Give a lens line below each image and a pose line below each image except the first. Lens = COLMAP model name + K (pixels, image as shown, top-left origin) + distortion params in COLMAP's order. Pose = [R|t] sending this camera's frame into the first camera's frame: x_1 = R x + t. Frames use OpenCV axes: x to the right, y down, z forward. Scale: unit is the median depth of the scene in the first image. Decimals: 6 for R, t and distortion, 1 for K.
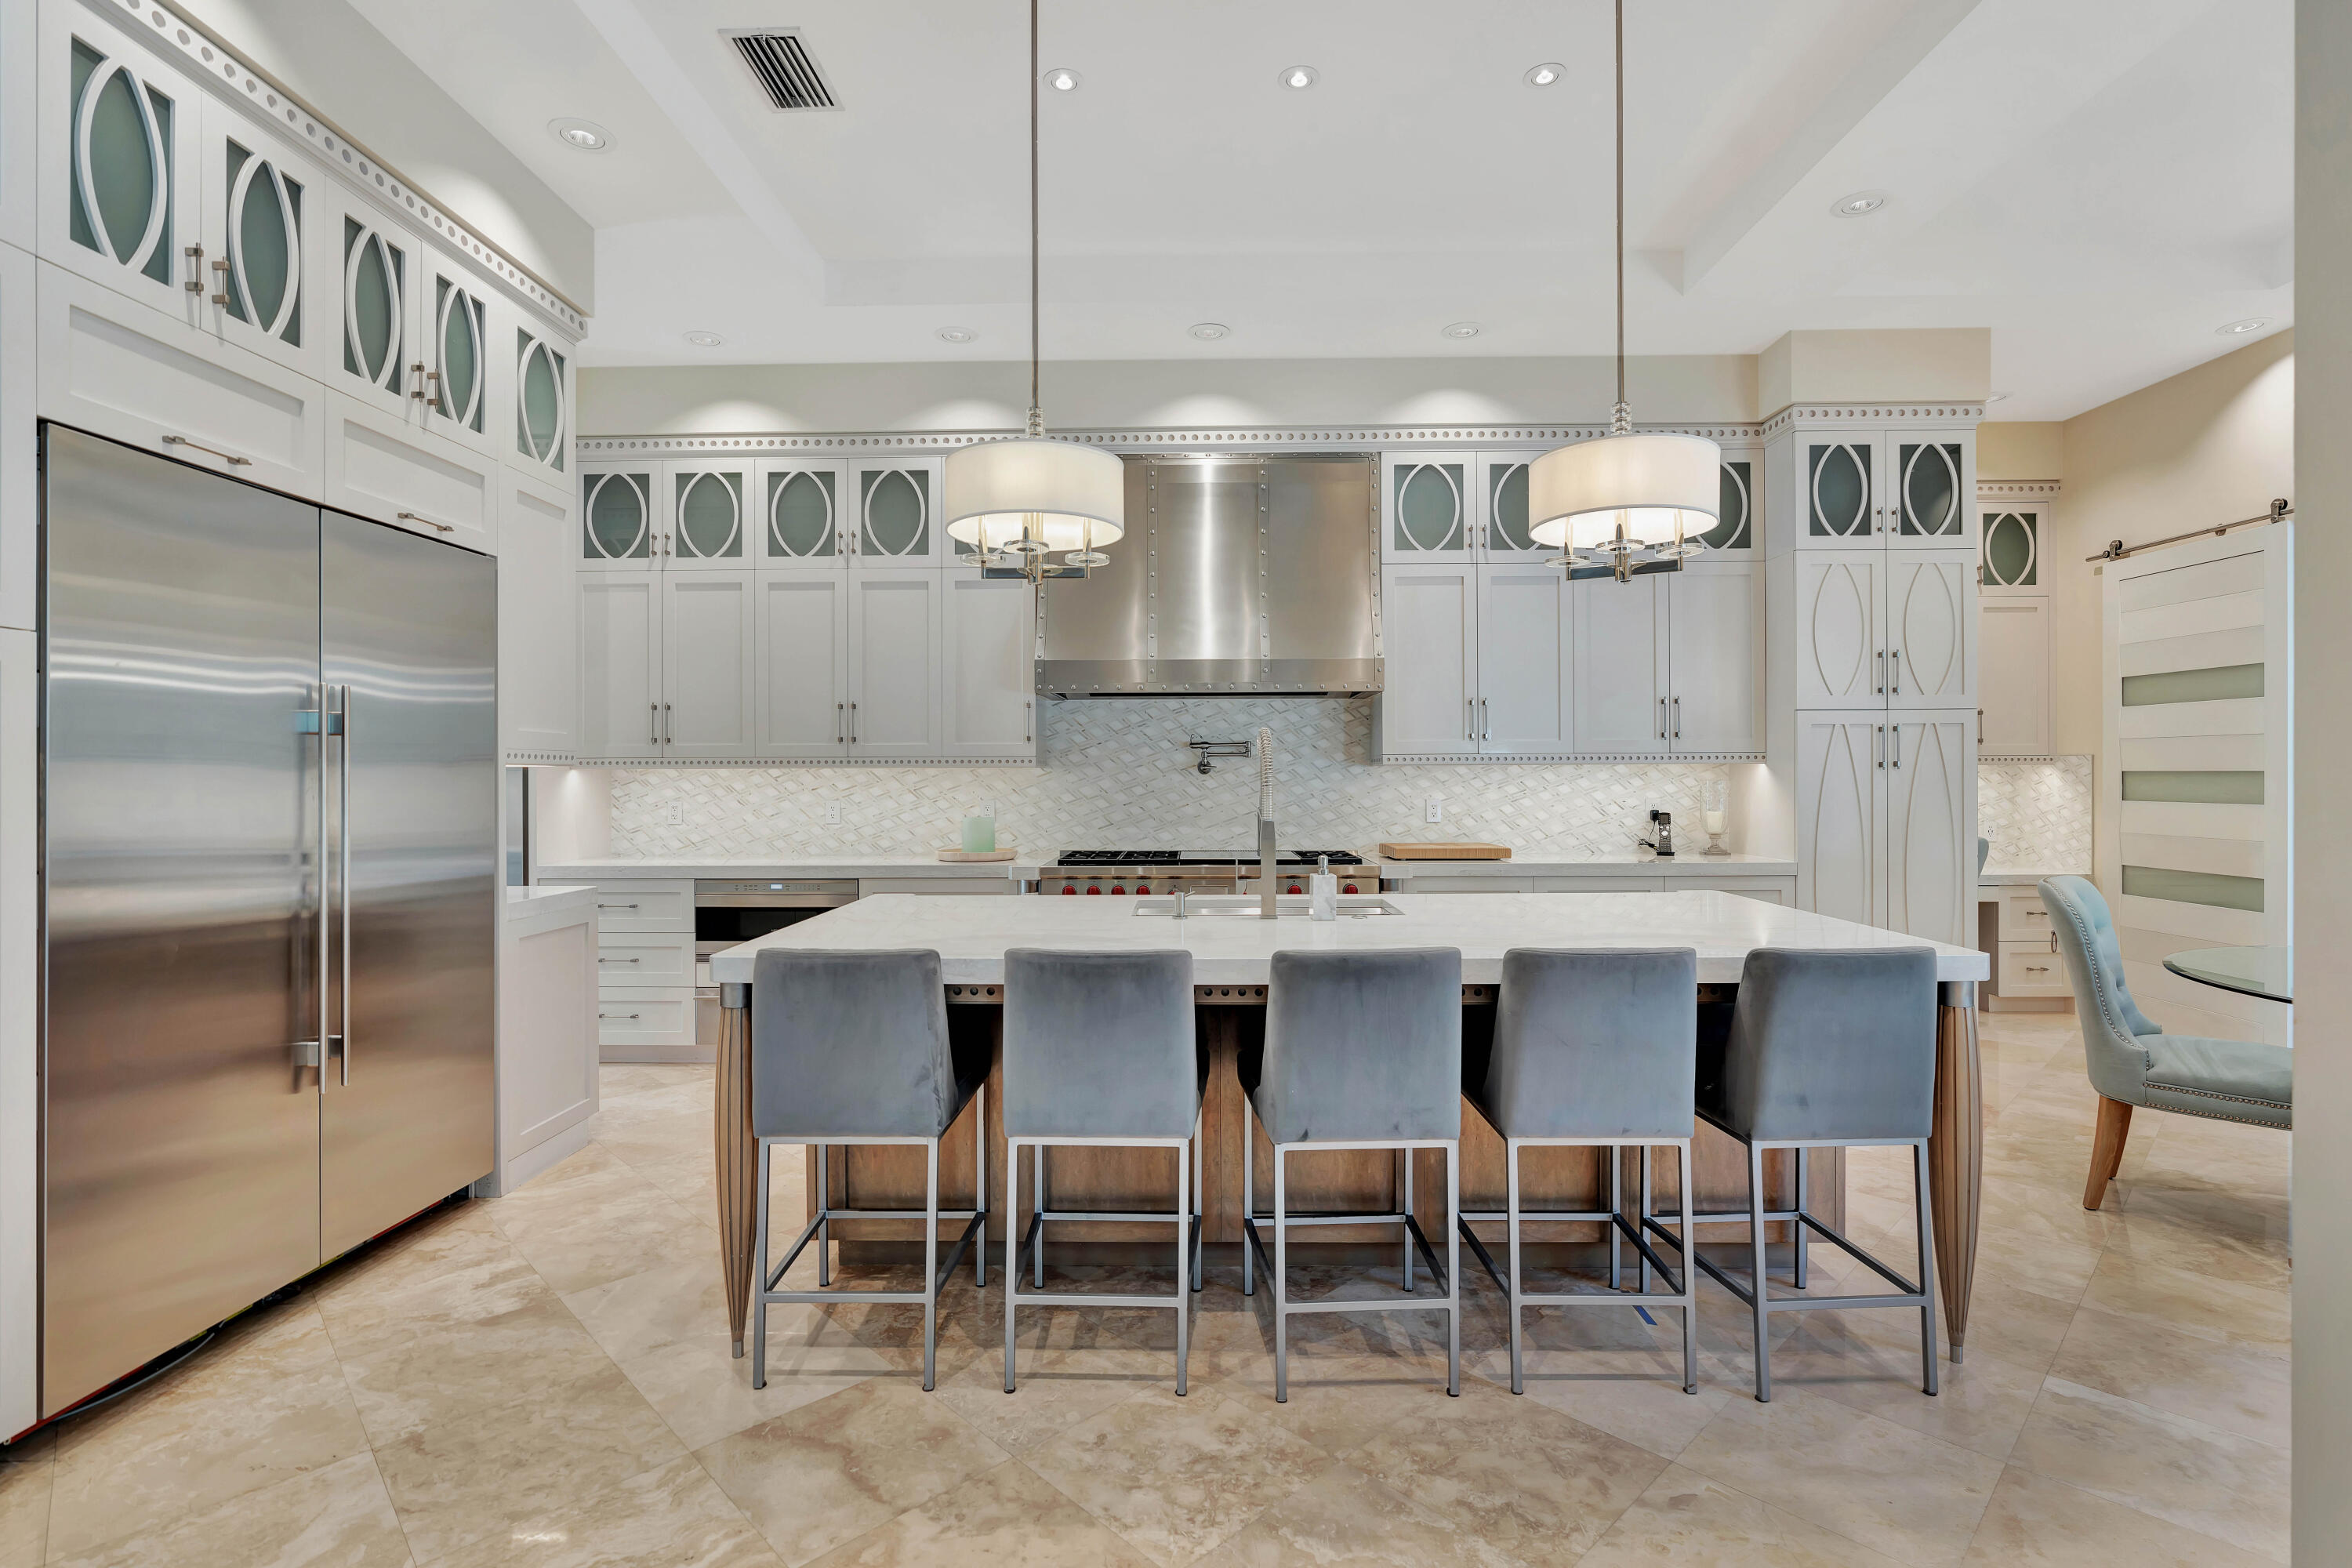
lens RADIAL K [[1099.8, 0, 1179.8], [0, 1099.8, 782.6], [0, 0, 1]] dist [-0.010697, 0.005940]
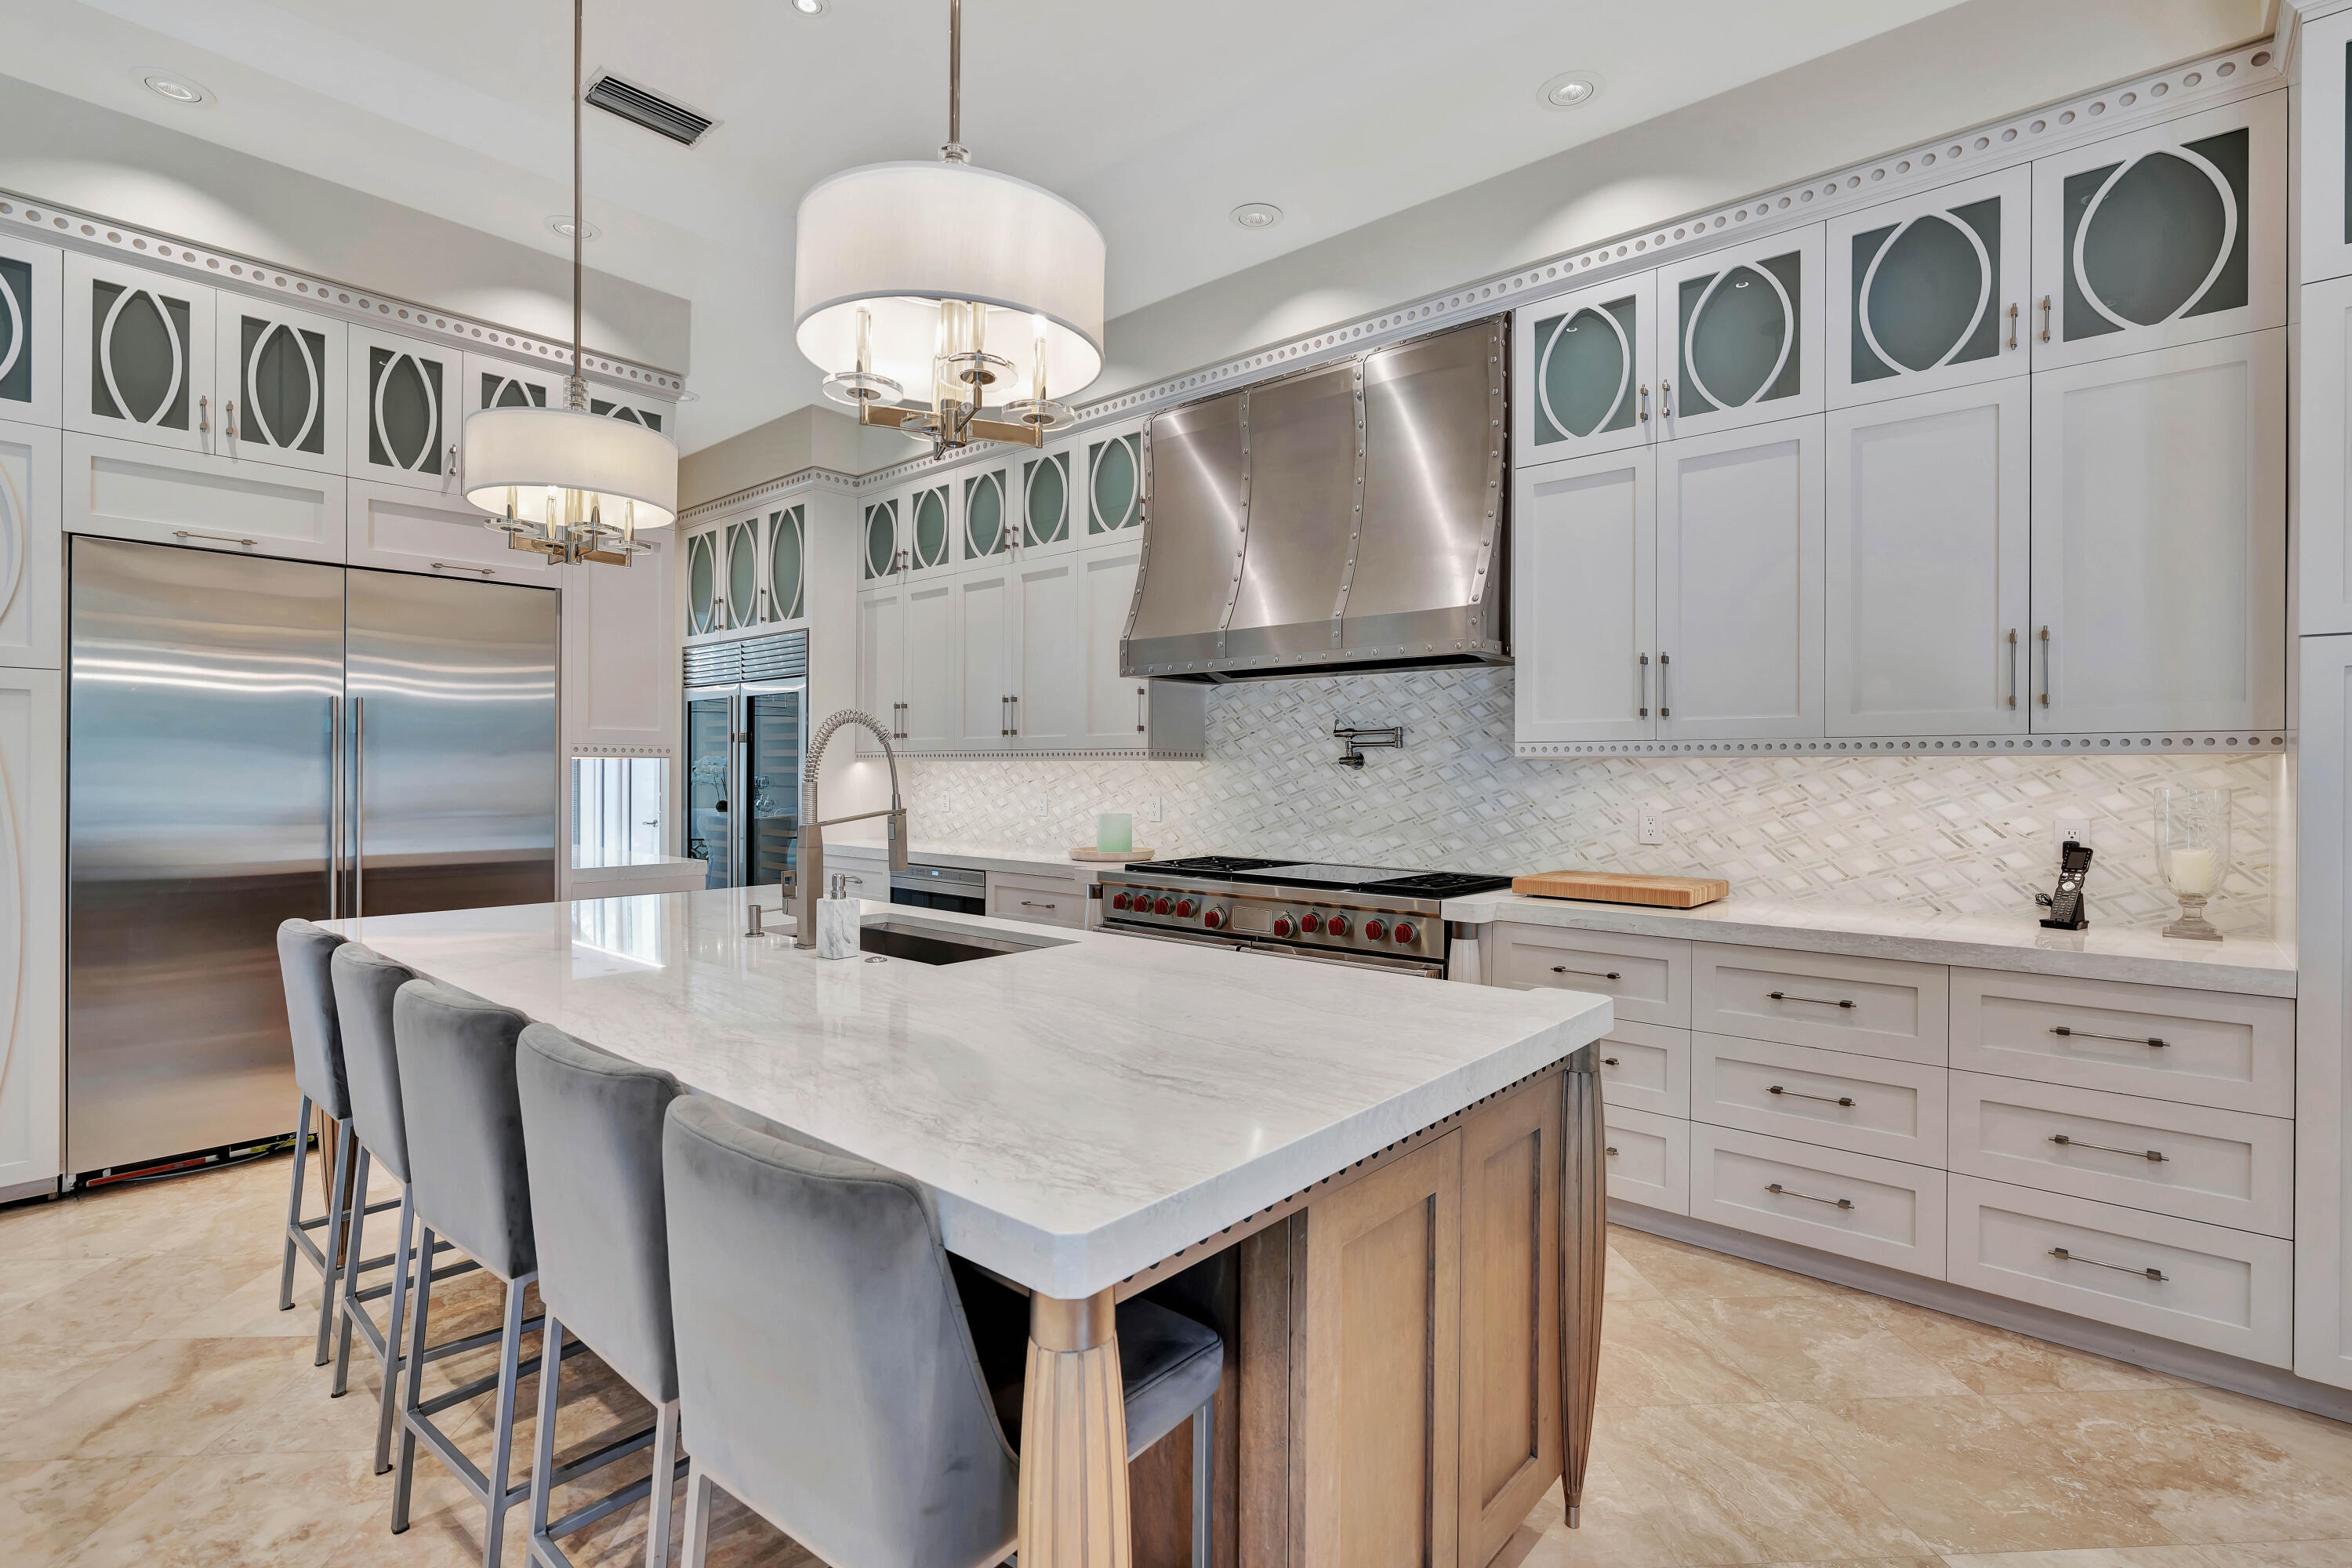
lens RADIAL K [[1099.8, 0, 1190.5], [0, 1099.8, 776.2], [0, 0, 1]] dist [-0.010697, 0.005940]
pose [[0.765230, 0.010443, -0.643672, 0.469493], [-0.011610, 0.999930, 0.002421, -0.003419], [0.643652, 0.005621, 0.765298, 0.331137]]
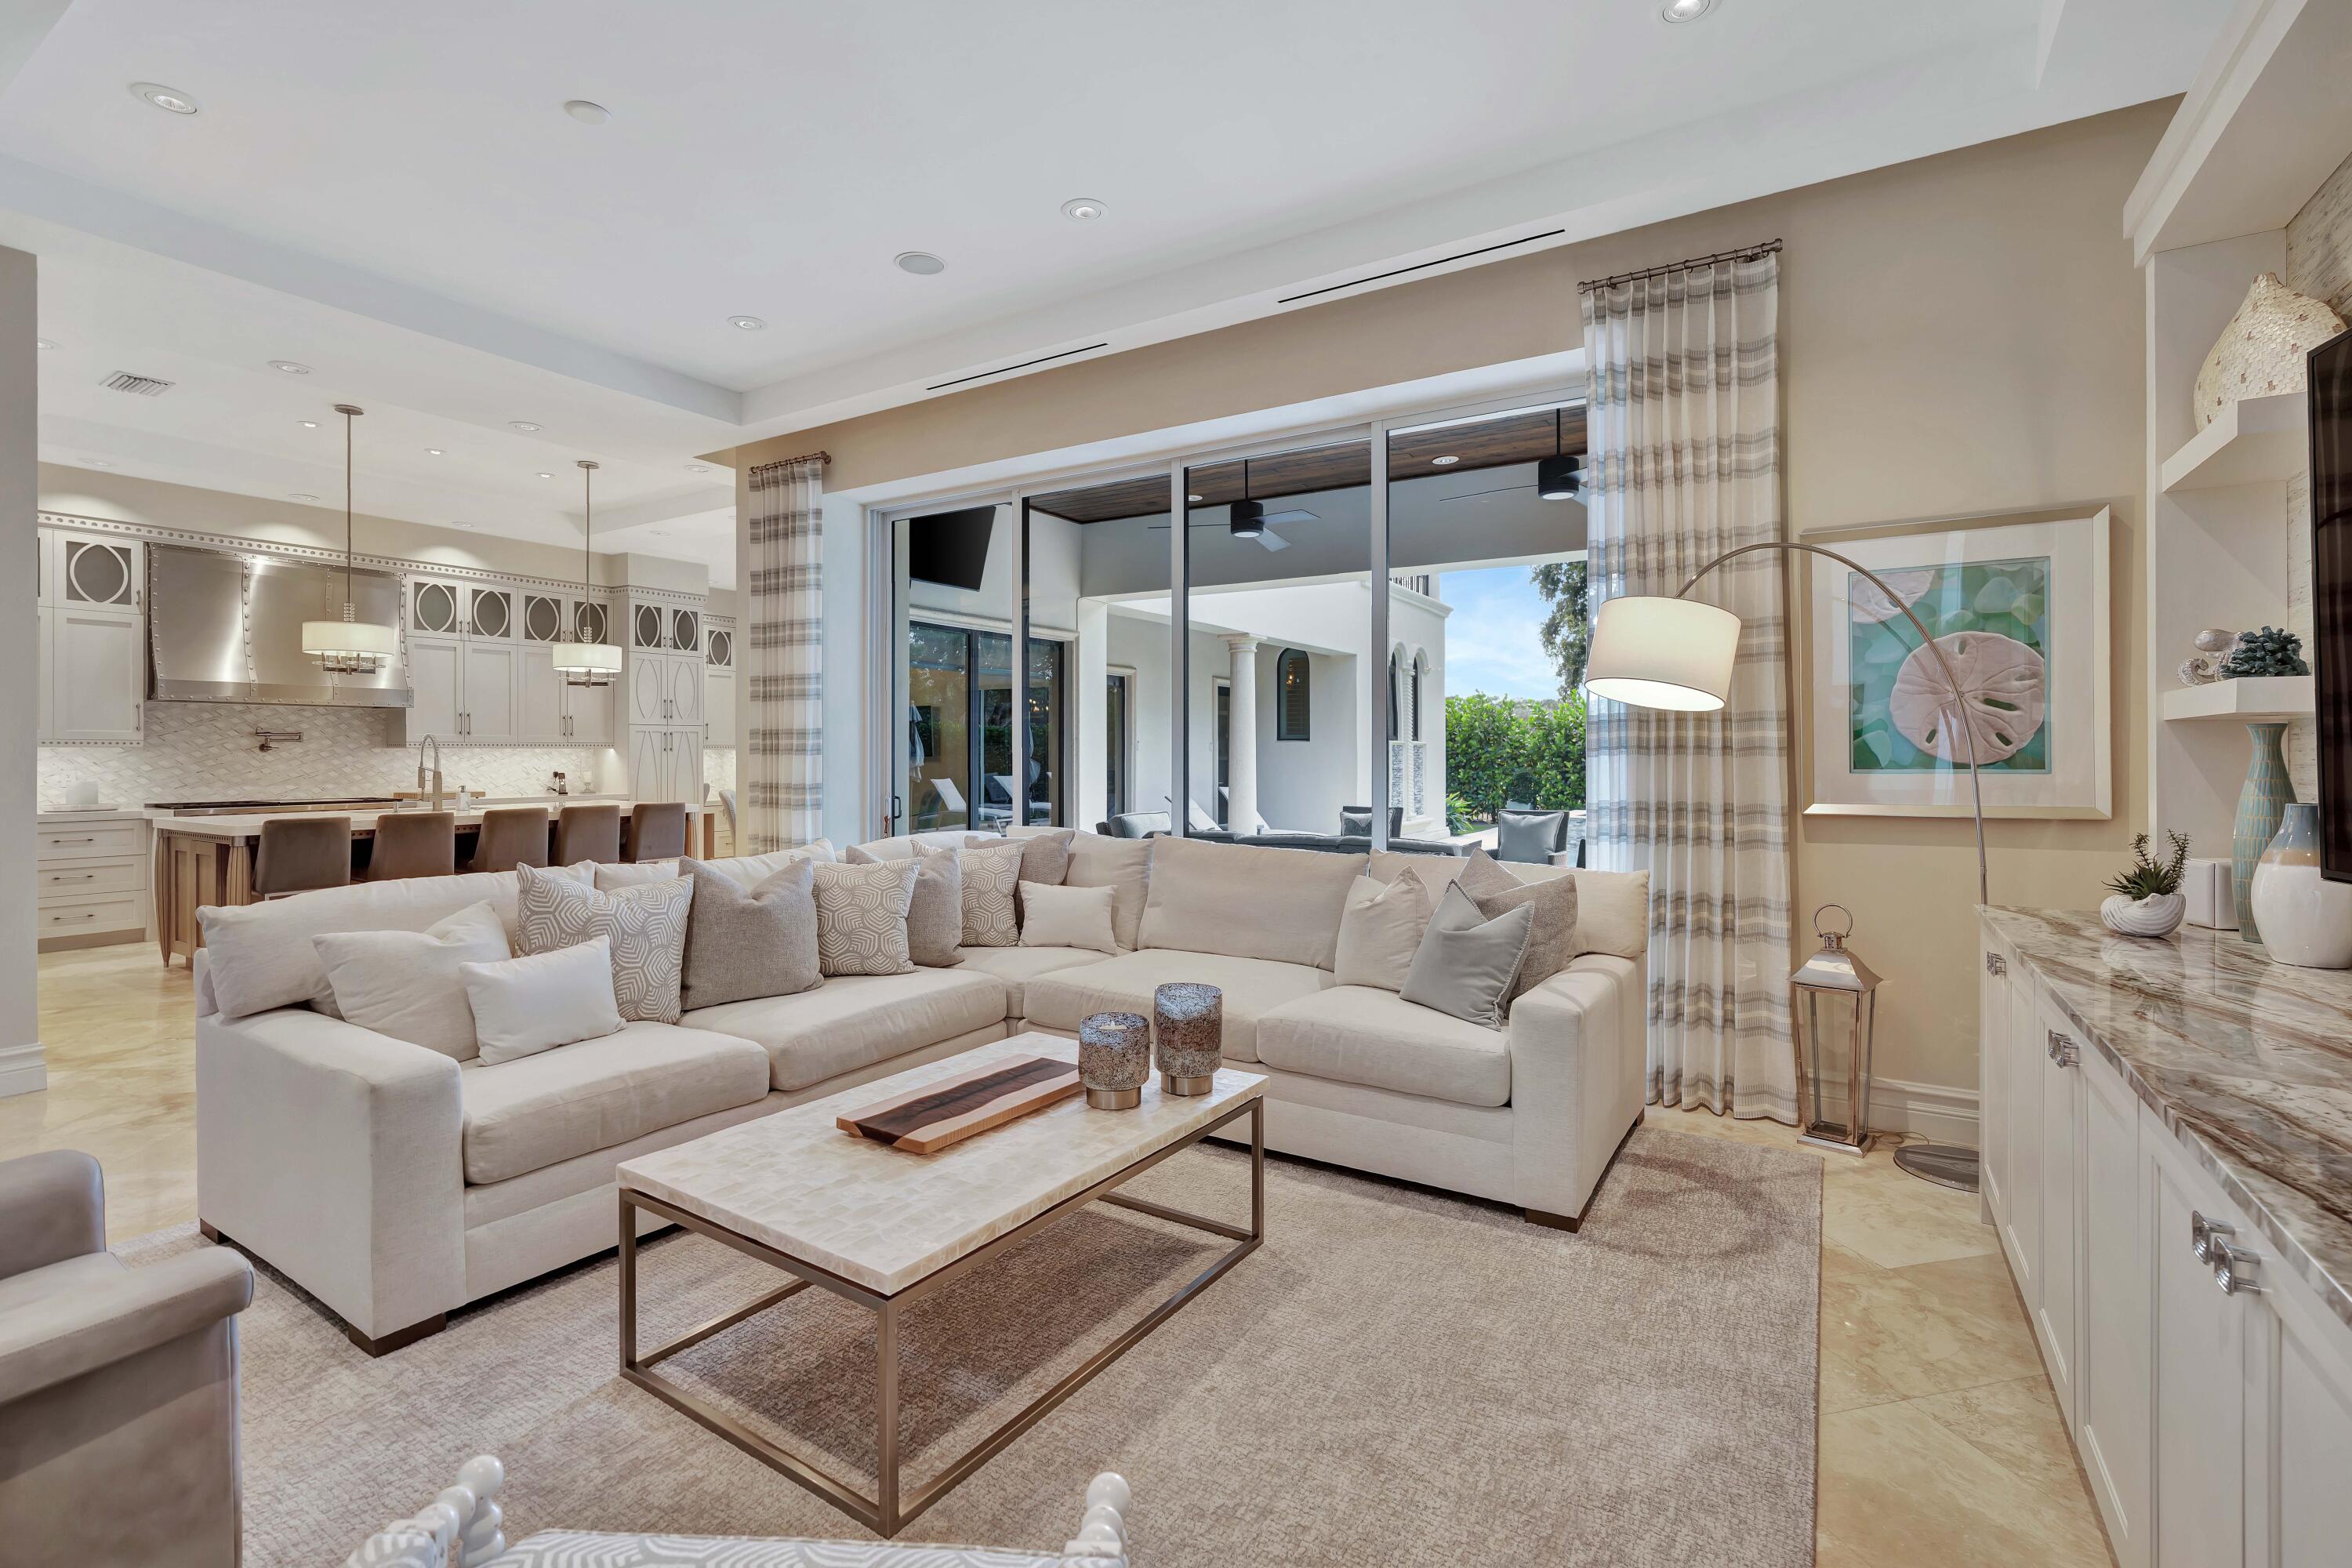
lens RADIAL K [[1048.3, 0, 1178.0], [0, 1048.3, 751.4], [0, 0, 1]] dist [-0.005982, 0.002631]
pose [[0.508966, 0.003872, 0.860778, -0.637243], [0.004080, 0.999968, -0.006911, 0.007054], [-0.860777, 0.007029, 0.508934, -0.945358]]
